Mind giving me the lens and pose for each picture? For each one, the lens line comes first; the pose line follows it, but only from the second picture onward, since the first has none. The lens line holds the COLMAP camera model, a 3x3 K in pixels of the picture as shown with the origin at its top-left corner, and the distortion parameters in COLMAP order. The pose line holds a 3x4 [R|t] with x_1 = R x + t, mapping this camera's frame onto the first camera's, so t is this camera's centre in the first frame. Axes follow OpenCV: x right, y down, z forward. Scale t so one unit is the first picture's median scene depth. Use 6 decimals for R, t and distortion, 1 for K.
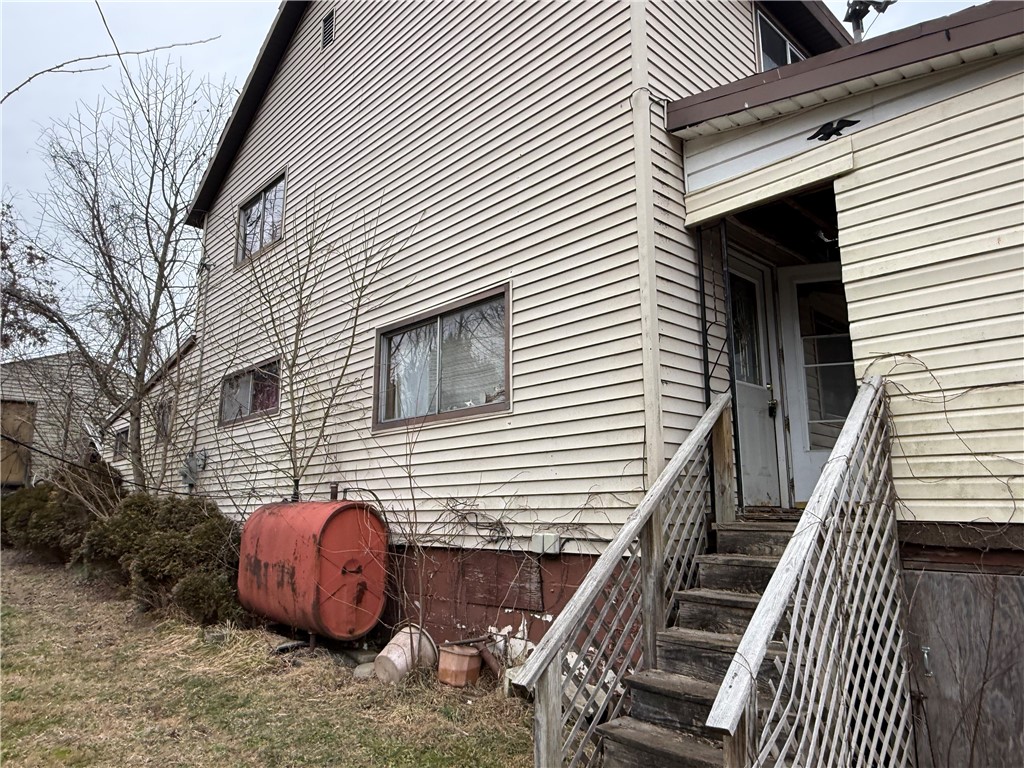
lens RADIAL K [[681.1, 0, 517.7], [0, 681.1, 389.9], [0, 0, 1]] dist [0.005947, 0.002505]
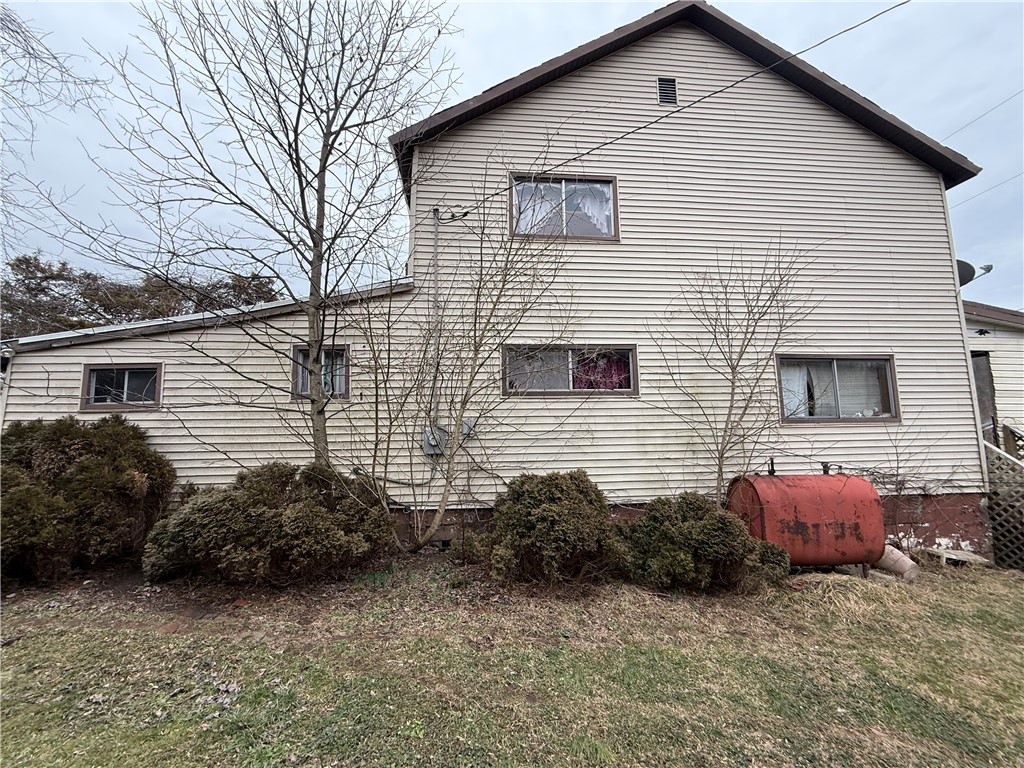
lens RADIAL K [[408.0, 0, 512.0], [0, 408.0, 384.0], [0, 0, 1]] dist [-0.001415, -0.000226]
pose [[0.621194, 0.083997, 0.779142, -1.505087], [-0.131350, 0.991334, -0.002150, 0.063907], [-0.772570, -0.101005, 0.626844, 1.061706]]
